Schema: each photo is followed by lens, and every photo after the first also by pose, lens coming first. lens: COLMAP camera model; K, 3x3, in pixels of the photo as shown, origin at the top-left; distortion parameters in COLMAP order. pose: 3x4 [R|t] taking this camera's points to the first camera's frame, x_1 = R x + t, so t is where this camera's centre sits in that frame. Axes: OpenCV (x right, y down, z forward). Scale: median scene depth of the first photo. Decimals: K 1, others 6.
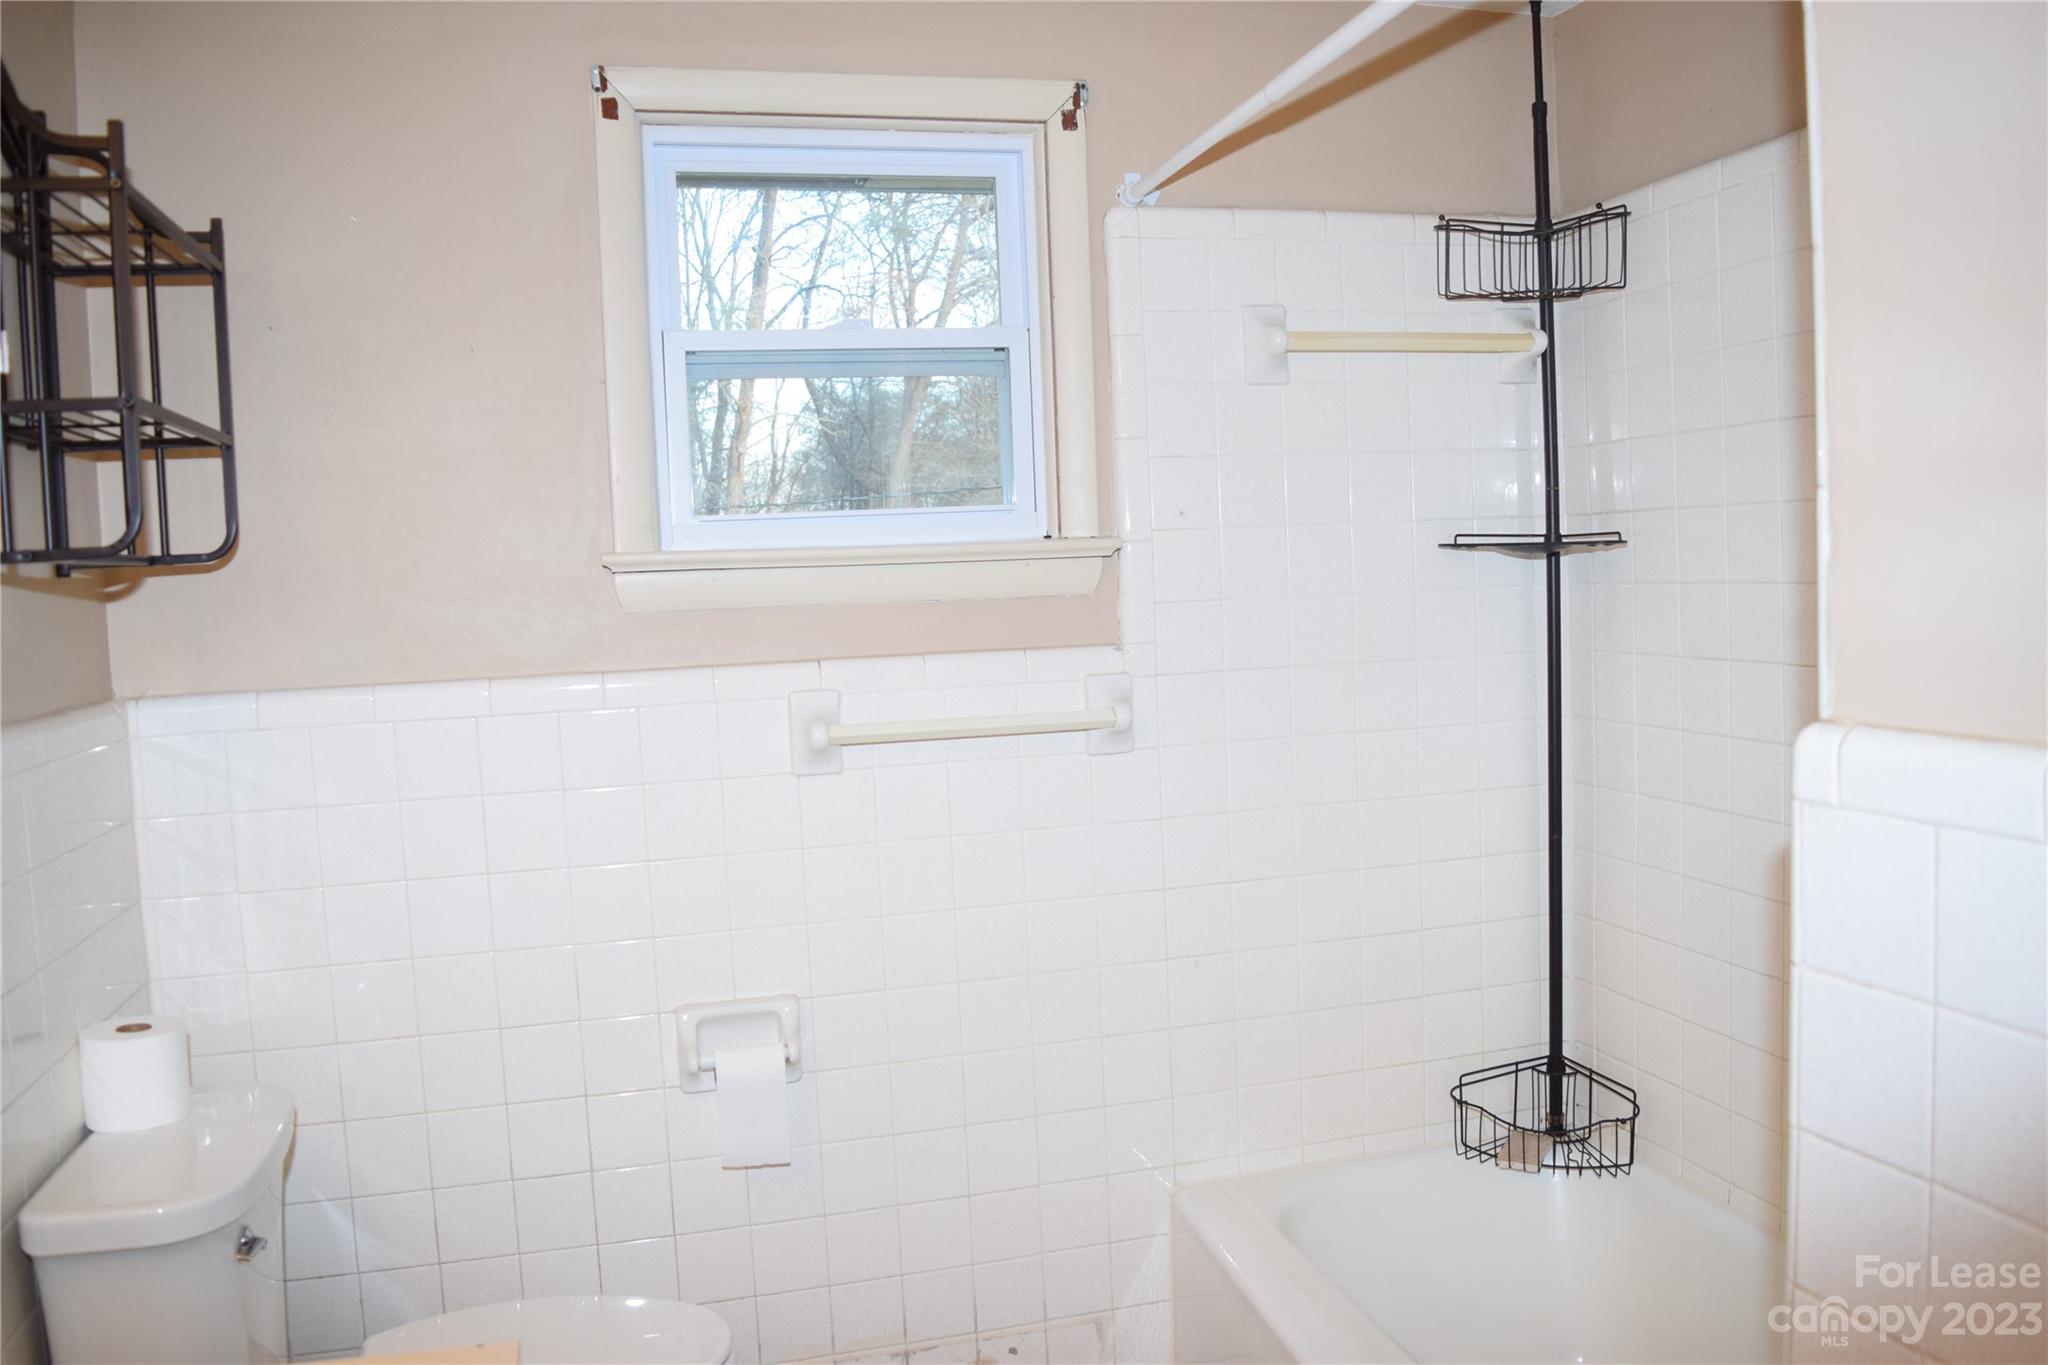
lens RADIAL K [[1616.6, 0, 1021.1], [0, 1616.6, 670.1], [0, 0, 1]] dist [-0.093790, 0.010880]
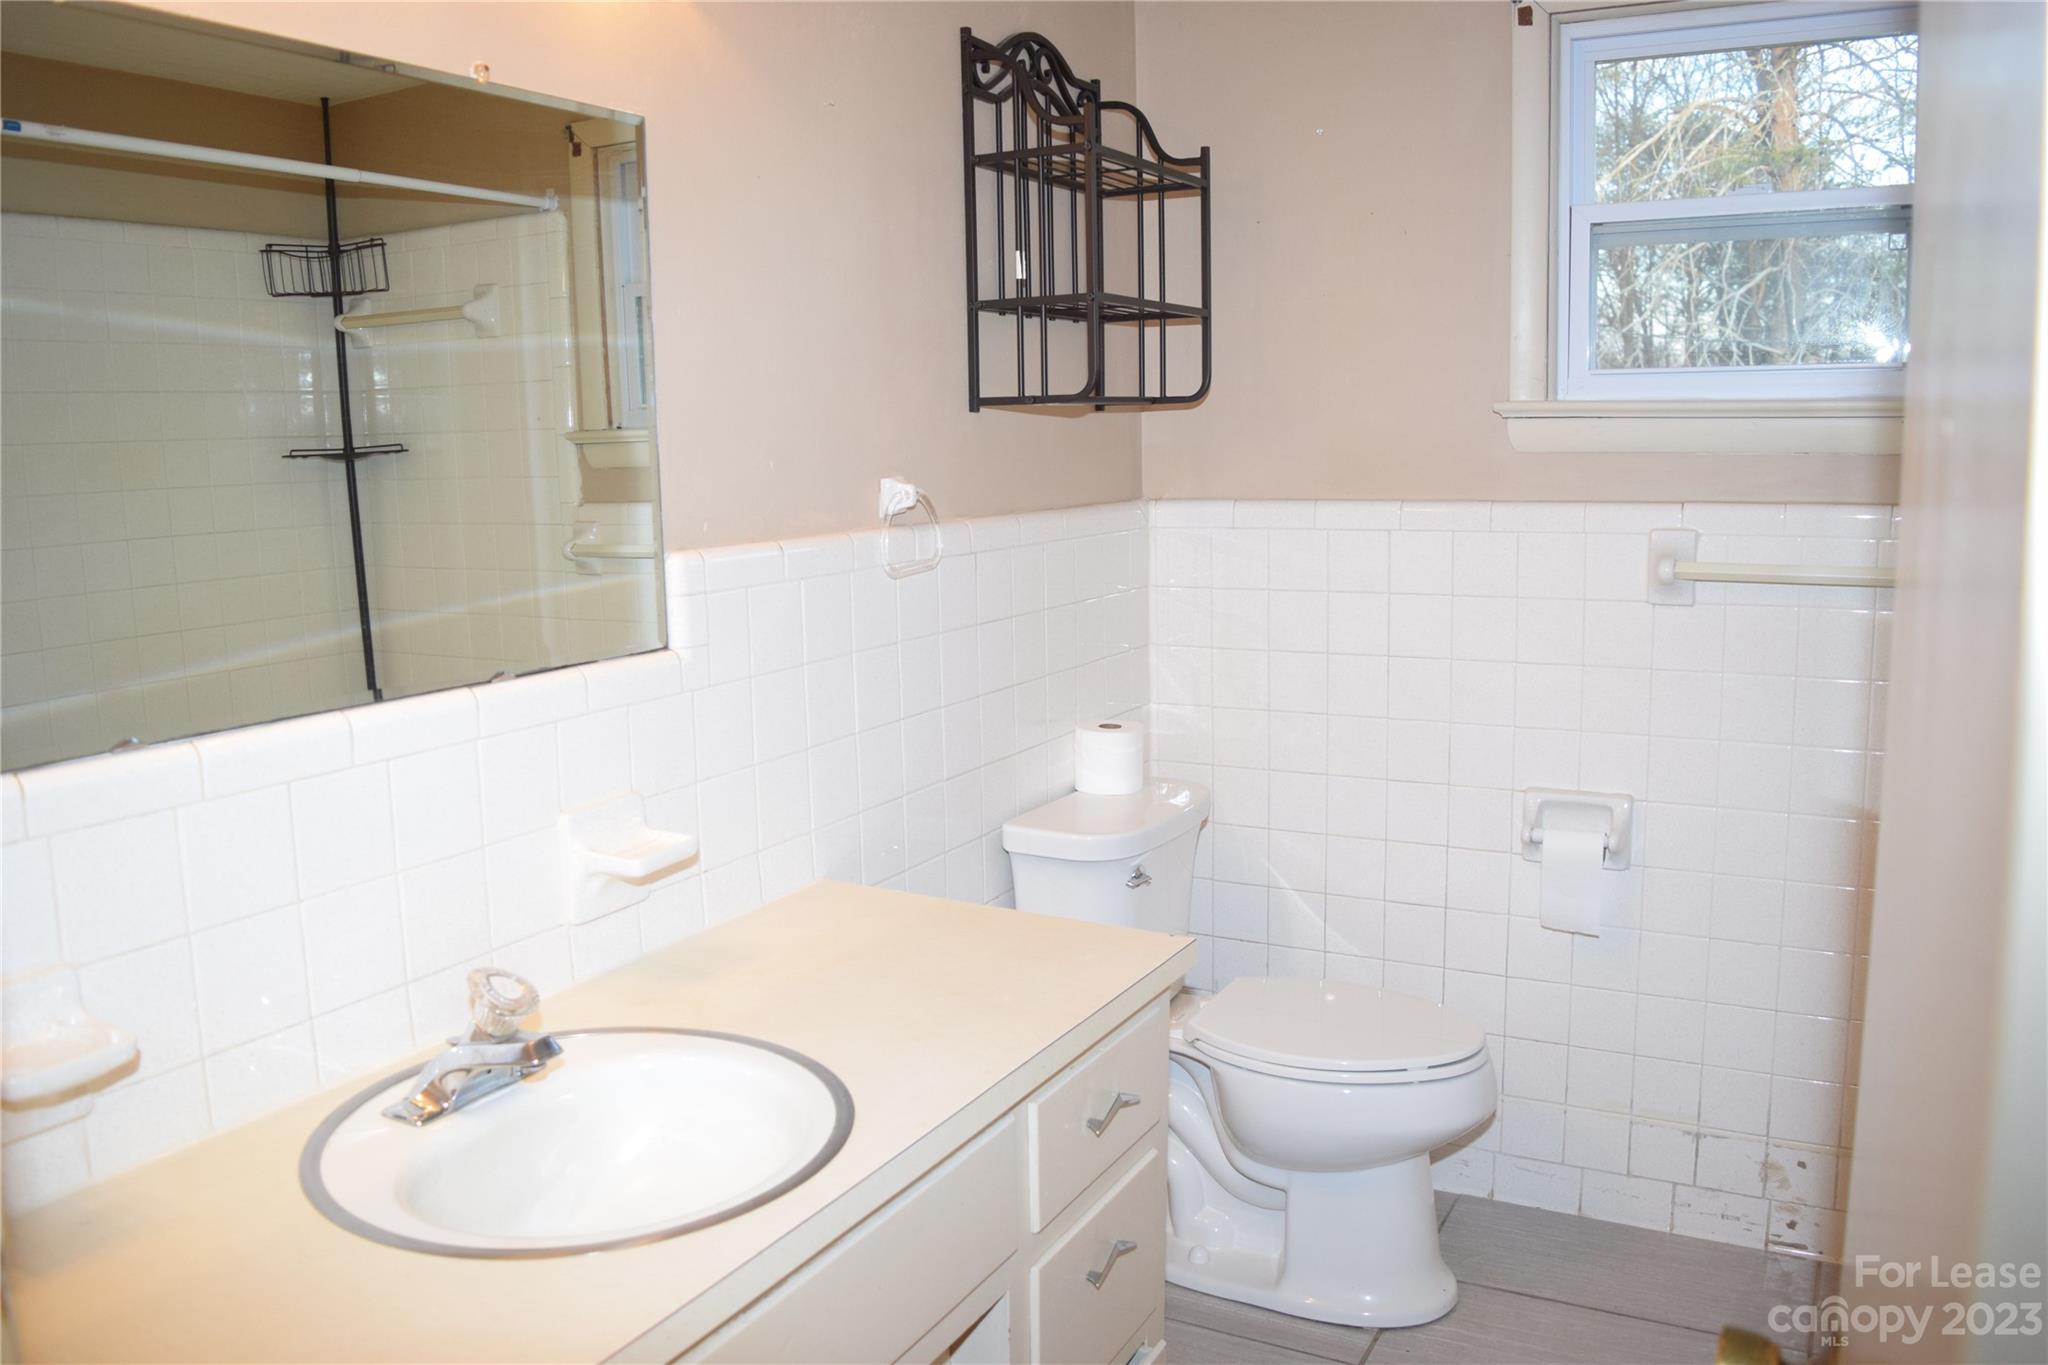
lens RADIAL K [[1616.6, 0, 1031.2], [0, 1616.6, 688.2], [0, 0, 1]] dist [-0.093790, 0.010880]
pose [[0.728424, 0.131388, -0.672411, 0.312693], [-0.055458, 0.989526, 0.133274, -0.000806], [0.682879, -0.059789, 0.728081, -0.113309]]
